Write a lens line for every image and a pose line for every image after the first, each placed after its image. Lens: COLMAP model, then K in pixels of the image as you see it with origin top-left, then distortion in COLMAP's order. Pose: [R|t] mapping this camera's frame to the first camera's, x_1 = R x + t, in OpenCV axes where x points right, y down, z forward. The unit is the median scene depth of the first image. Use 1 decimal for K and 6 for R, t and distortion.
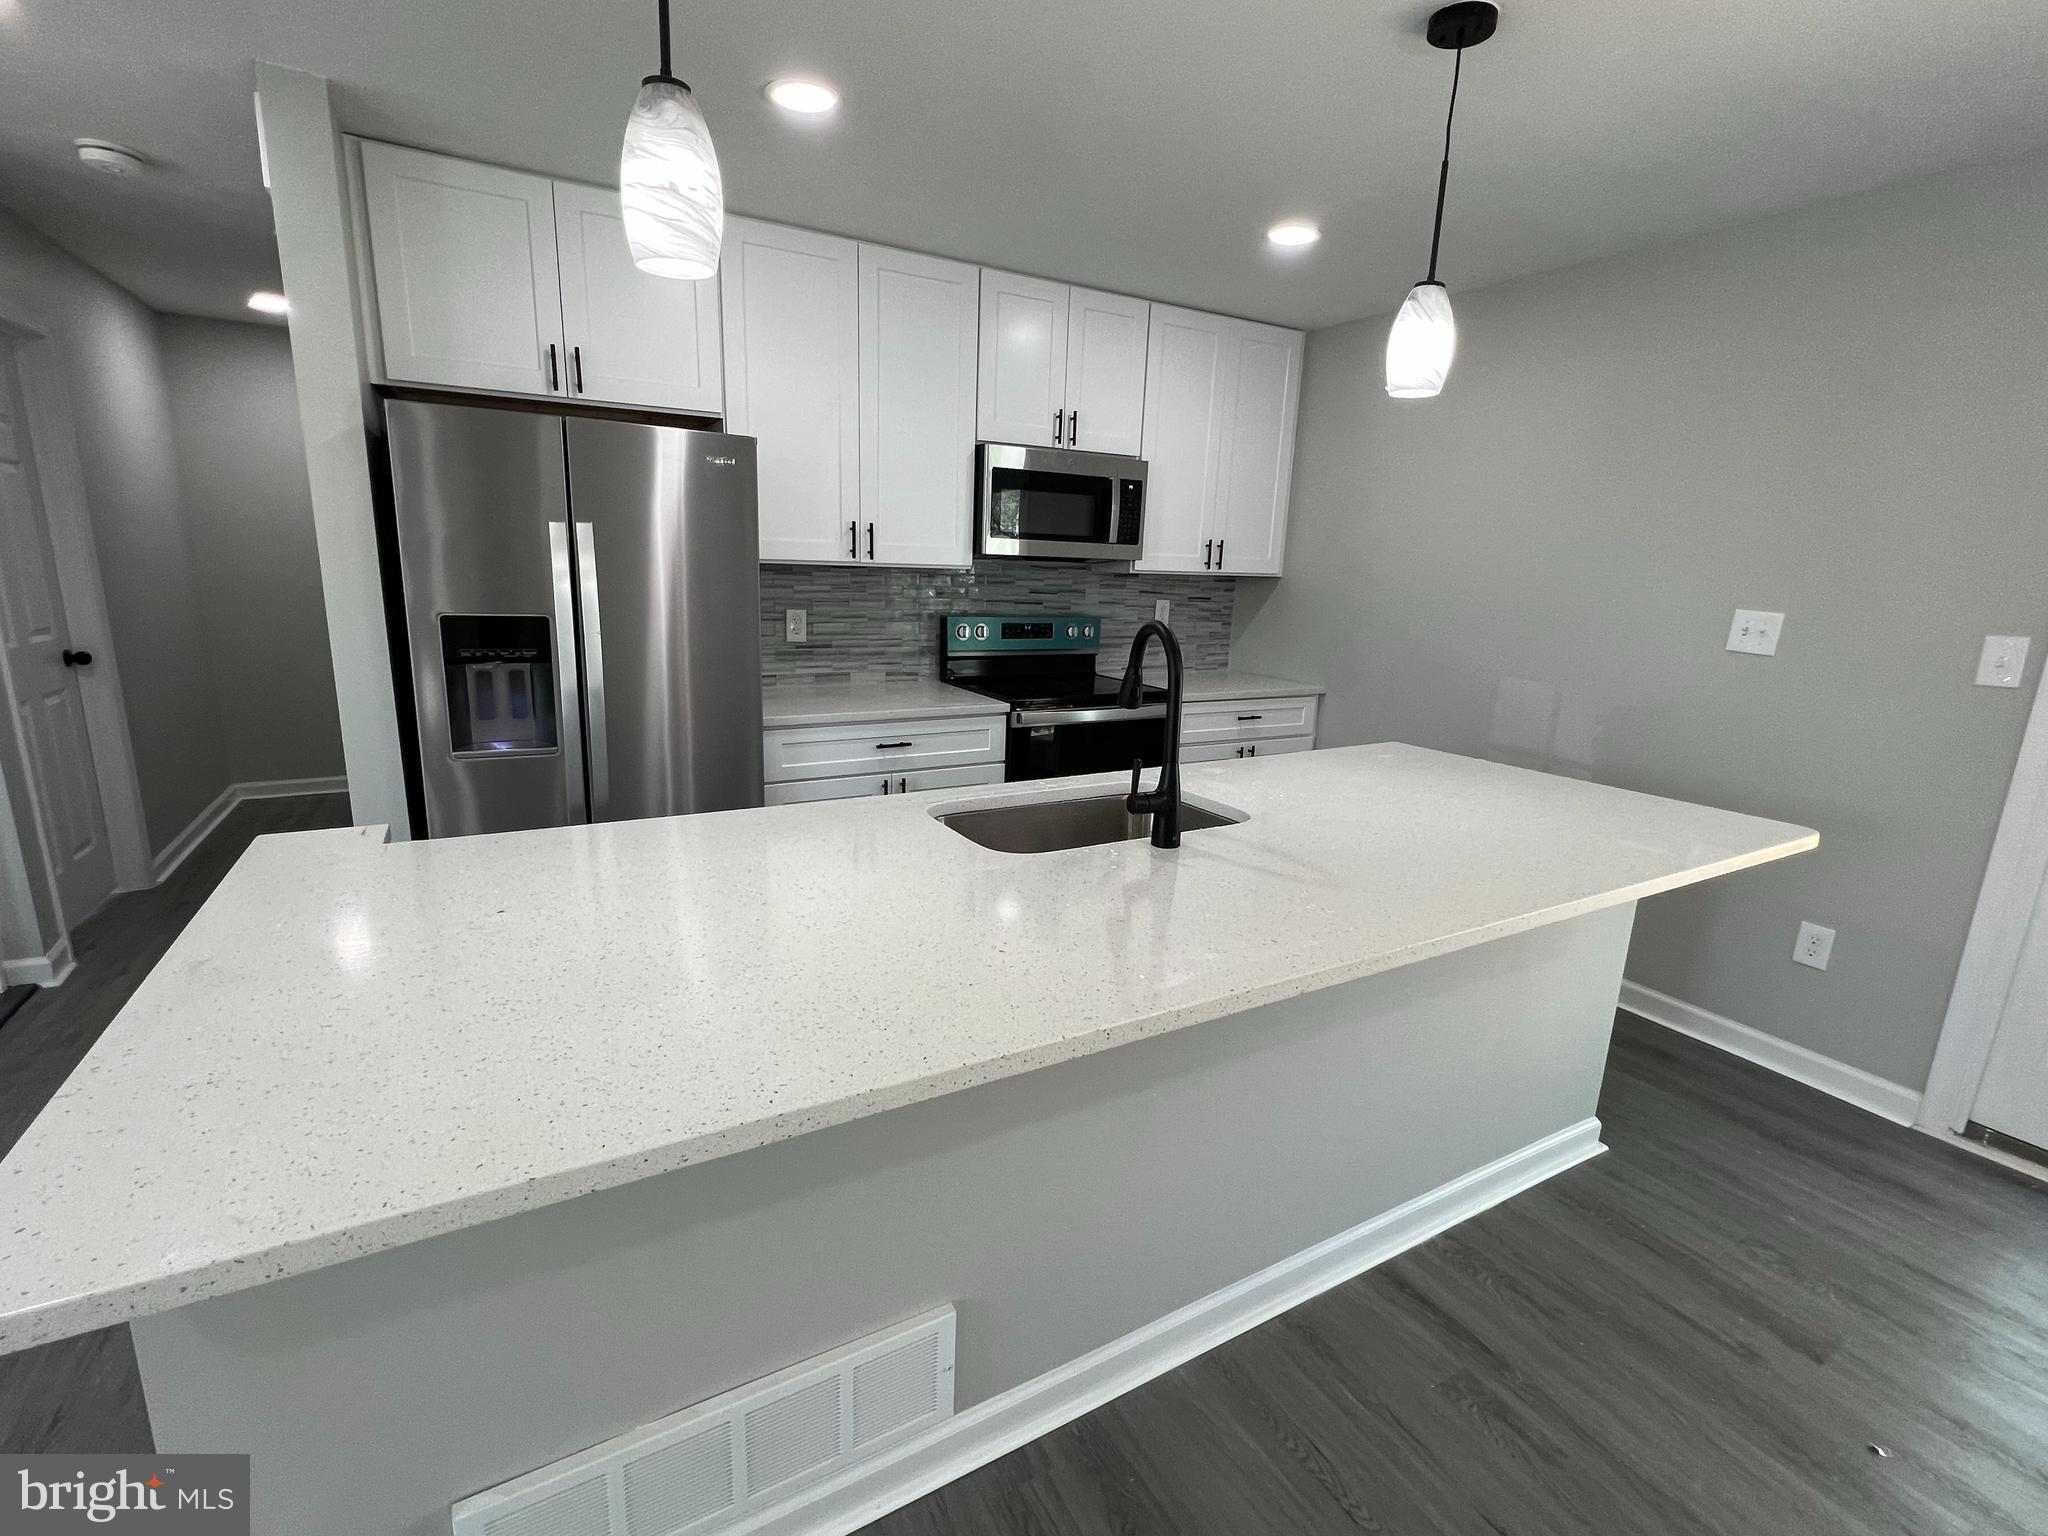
lens RADIAL K [[917.6, 0, 1017.5], [0, 917.6, 769.1], [0, 0, 1]] dist [0.001265, -0.001733]
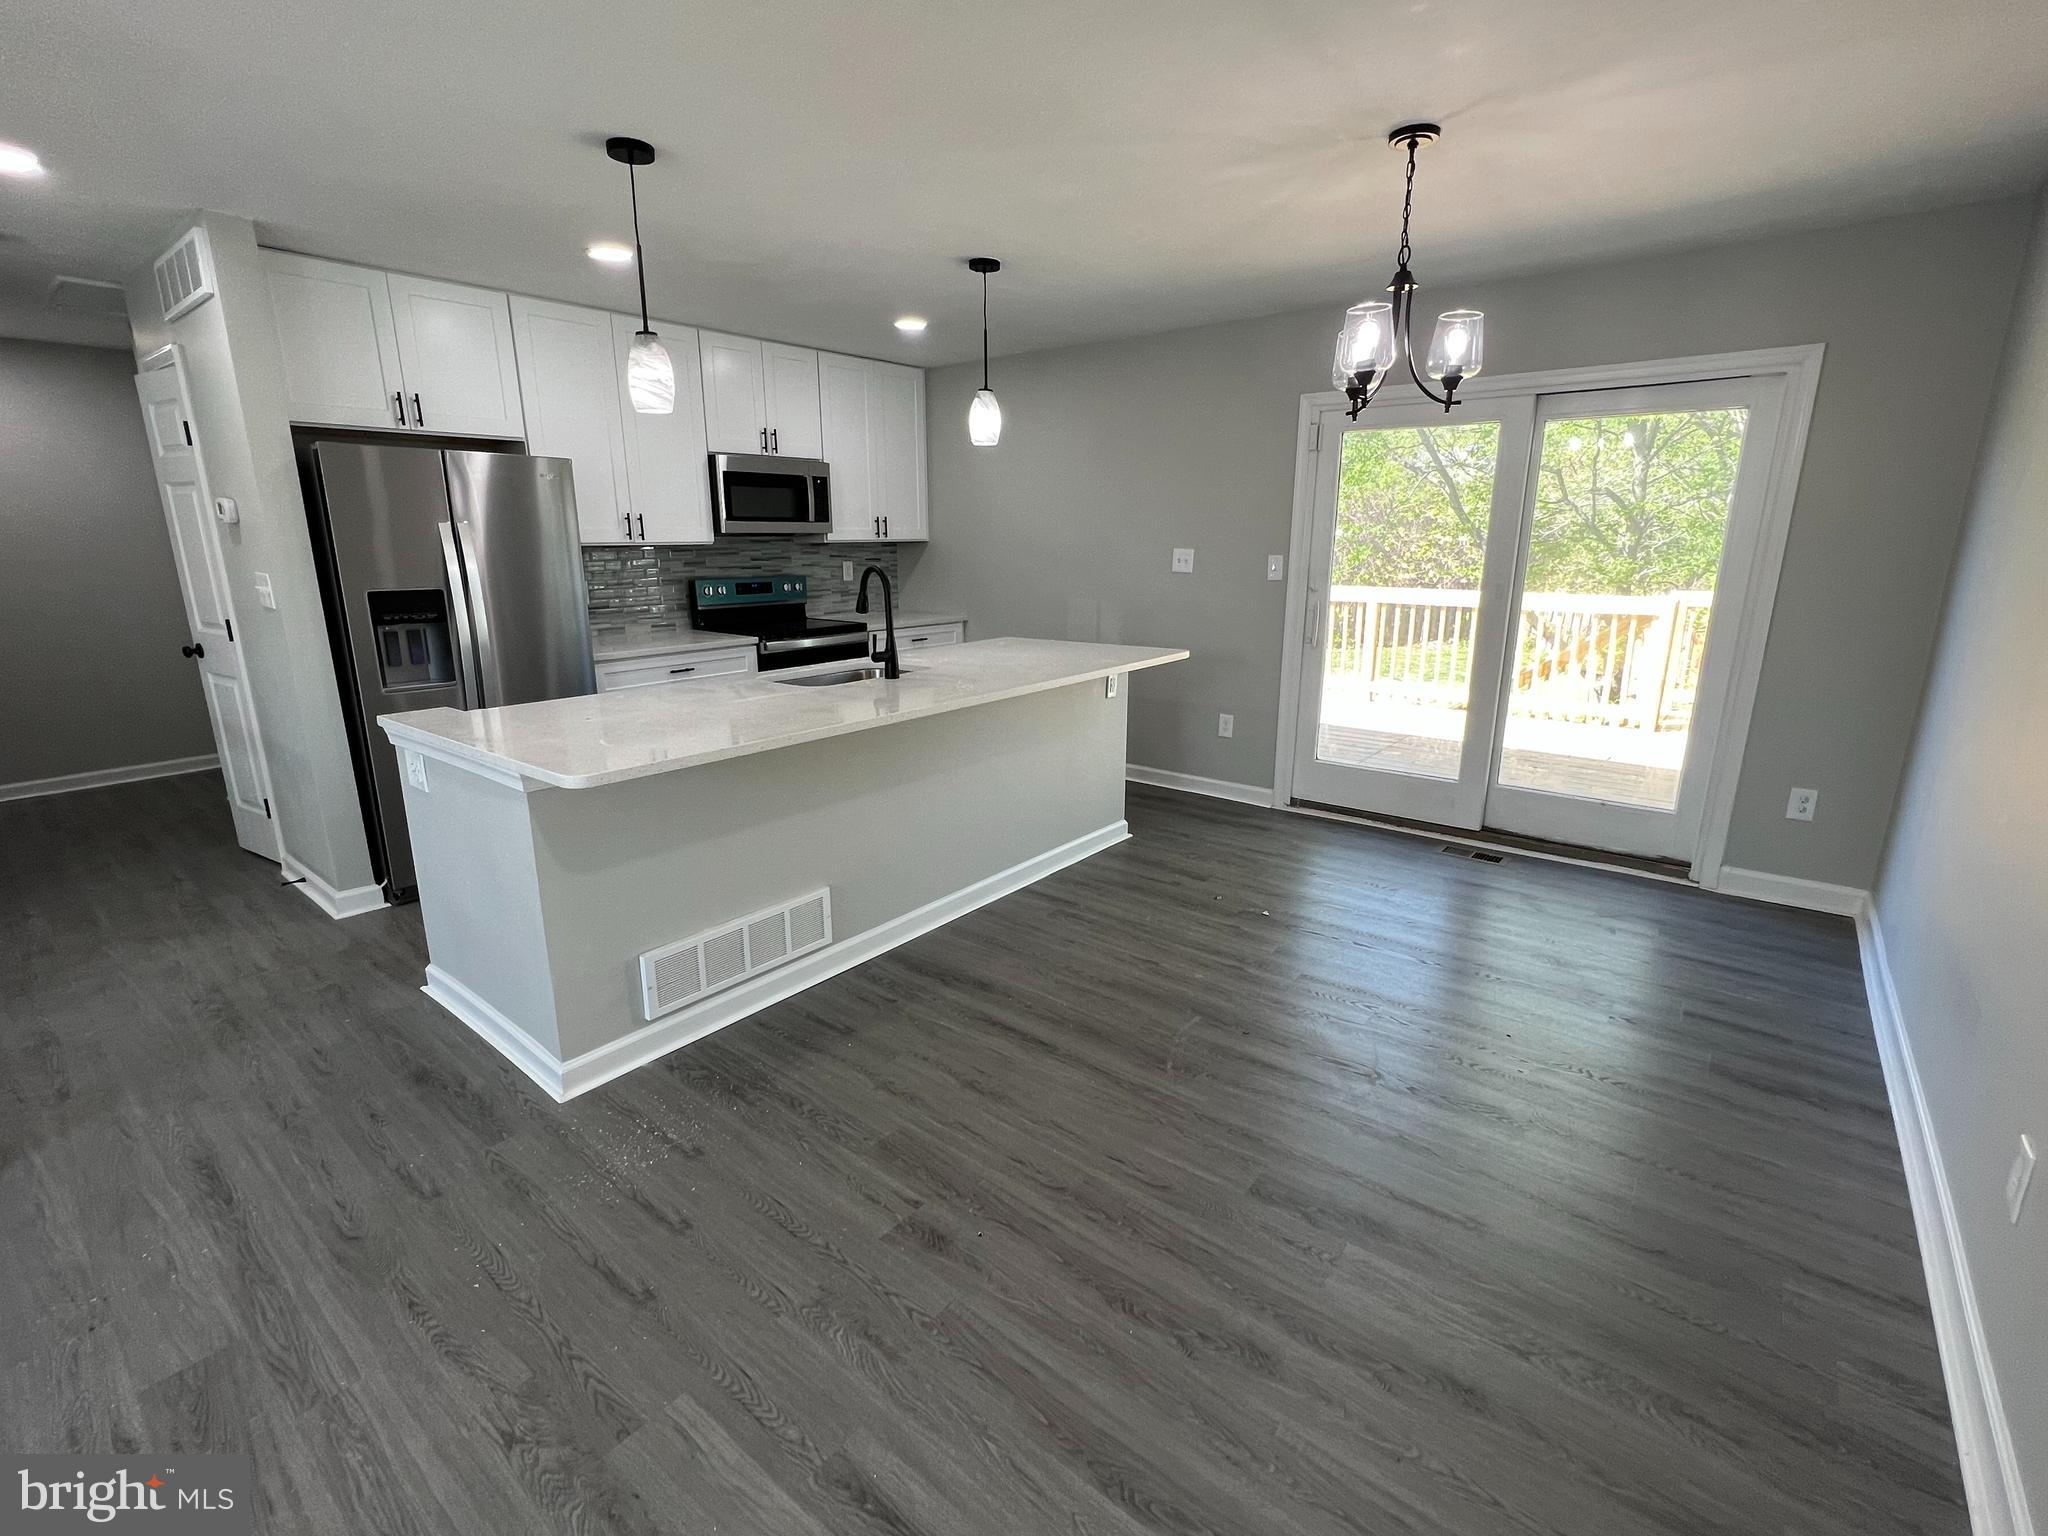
lens RADIAL K [[917.6, 0, 1022.7], [0, 917.6, 771.7], [0, 0, 1]] dist [0.001265, -0.001733]
pose [[0.928493, -0.127772, 0.348676, -0.151015], [0.115424, 0.991733, 0.056057, 0.104450], [-0.352956, -0.011803, 0.935566, -0.491688]]
